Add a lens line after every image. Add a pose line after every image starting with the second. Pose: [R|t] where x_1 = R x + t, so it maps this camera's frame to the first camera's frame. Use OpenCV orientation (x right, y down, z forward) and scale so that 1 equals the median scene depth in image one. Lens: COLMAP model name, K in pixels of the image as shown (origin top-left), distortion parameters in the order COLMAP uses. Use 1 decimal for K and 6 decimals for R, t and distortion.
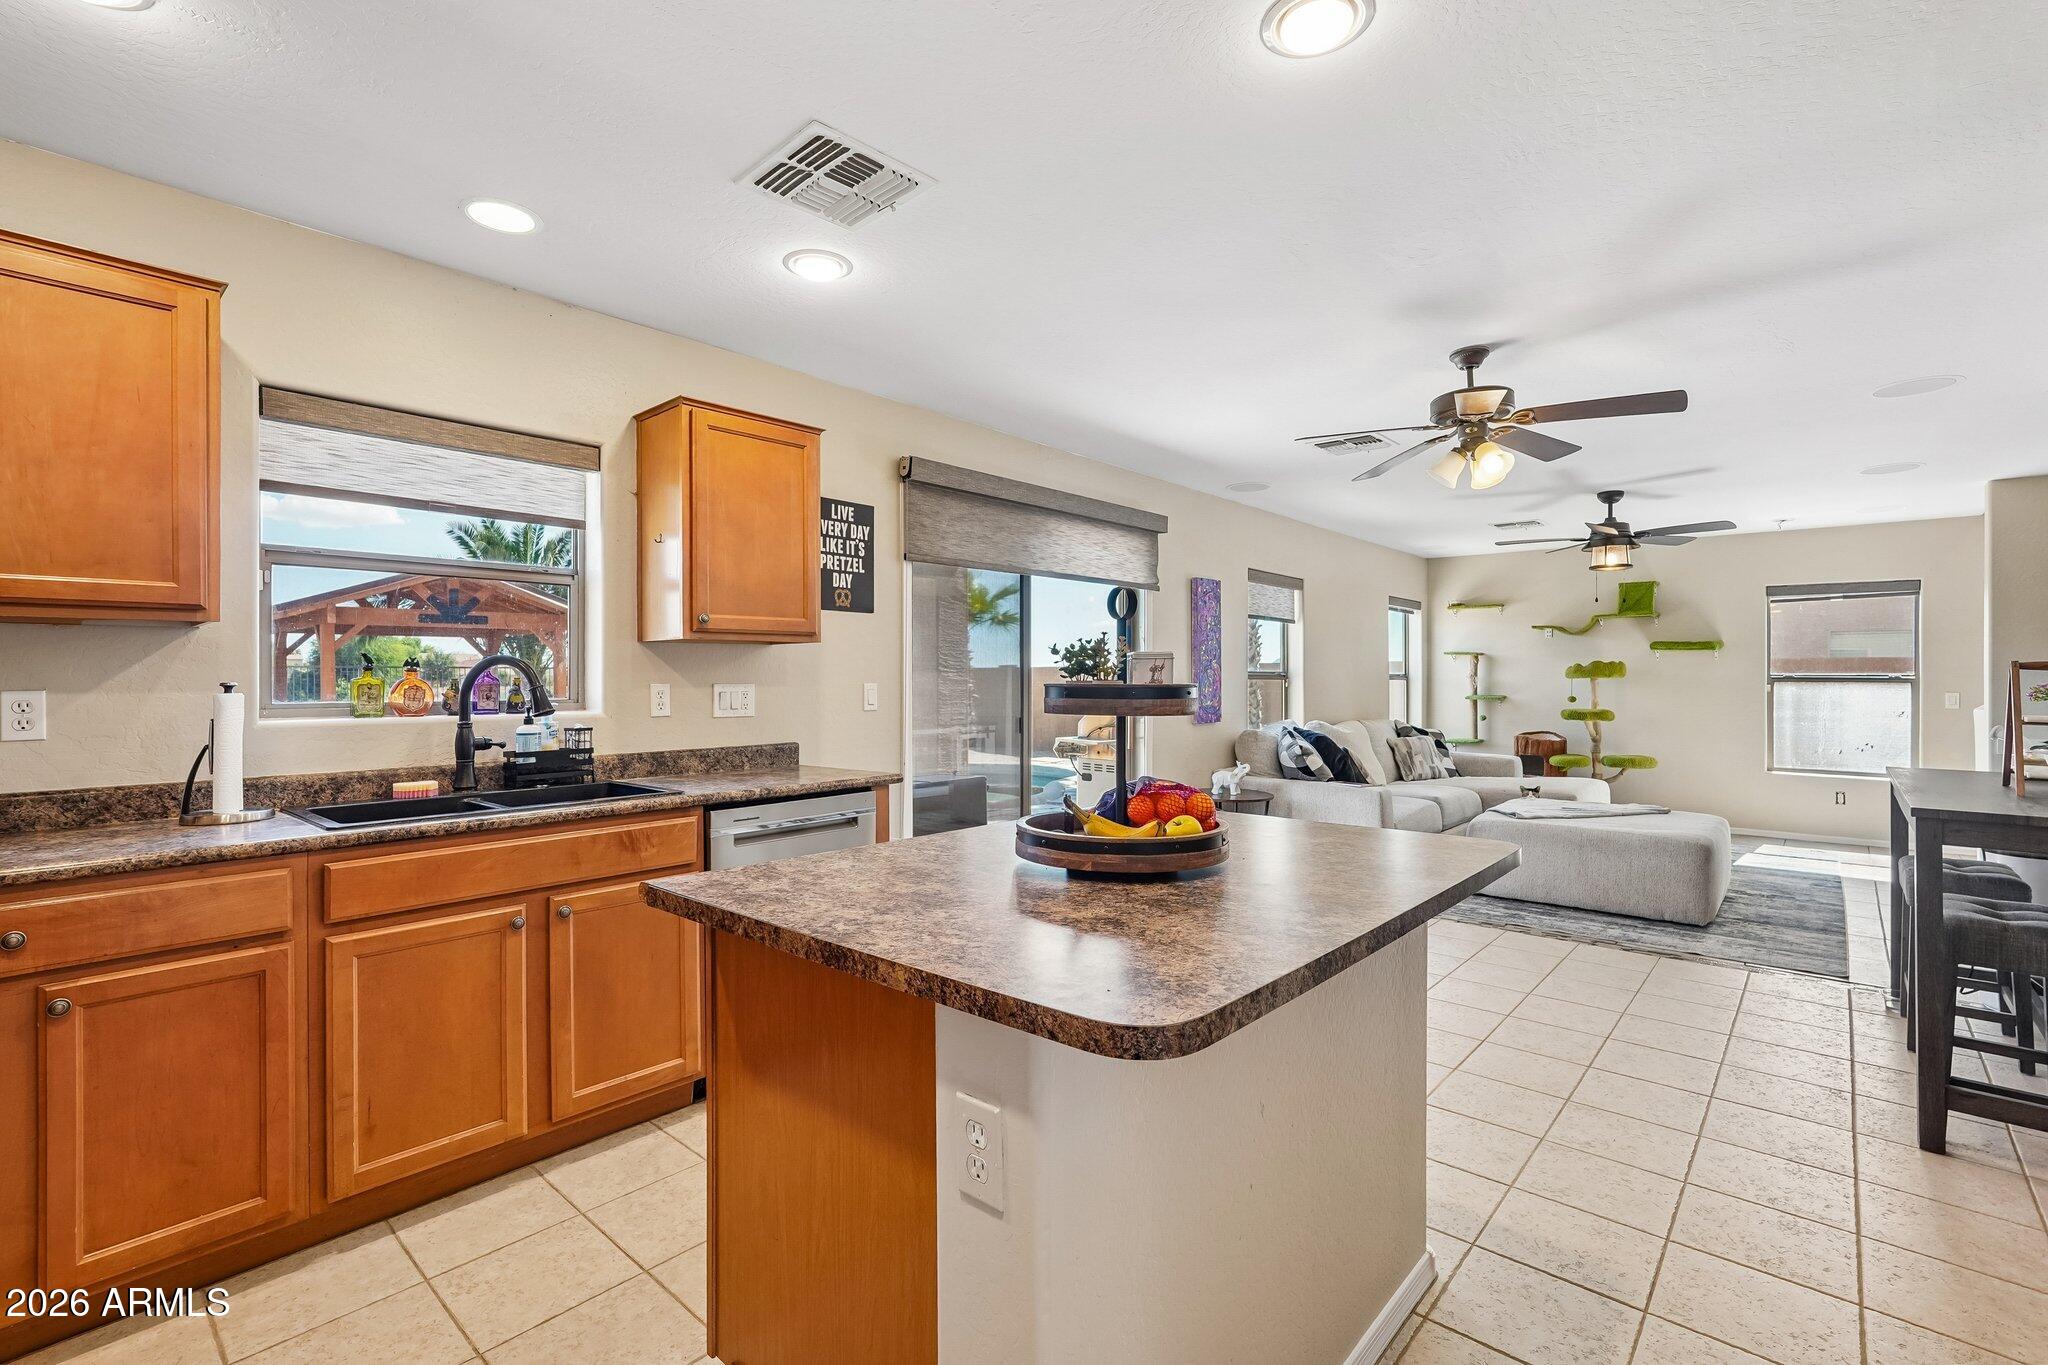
lens RADIAL K [[914.7, 0, 1023.7], [0, 914.7, 670.8], [0, 0, 1]] dist [-0.005914, 0.005527]
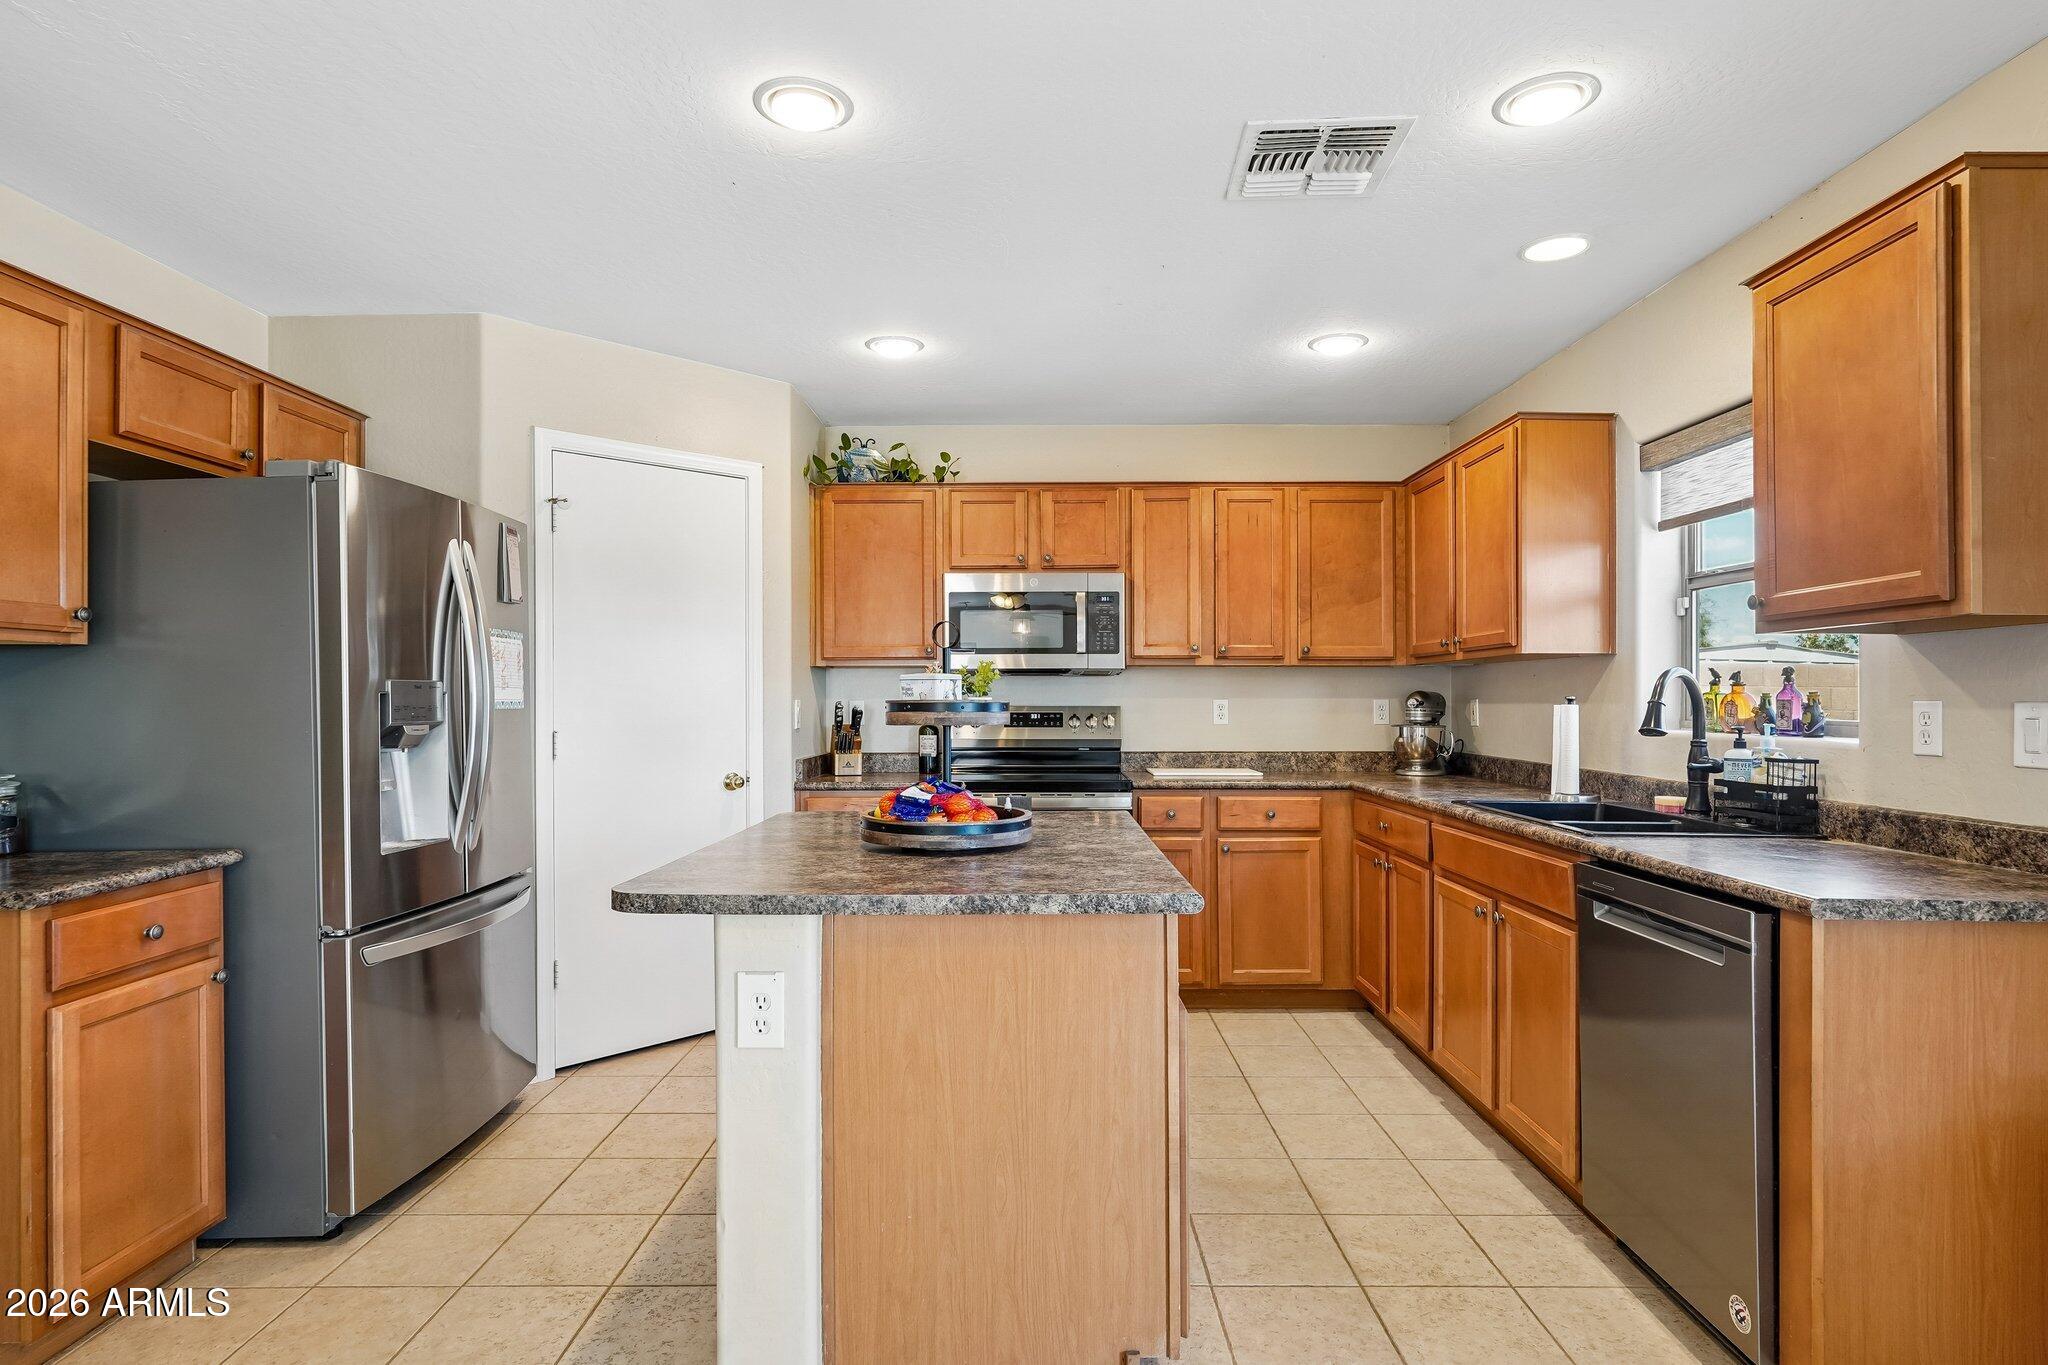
lens RADIAL K [[1079.2, 0, 1005.0], [0, 1079.2, 686.9], [0, 0, 1]] dist [0.005470, 0.000712]
pose [[-0.765464, -0.007803, -0.643431, 0.215055], [0.003935, 0.999851, -0.016806, 0.006084], [0.643466, -0.015396, -0.765320, 0.472788]]
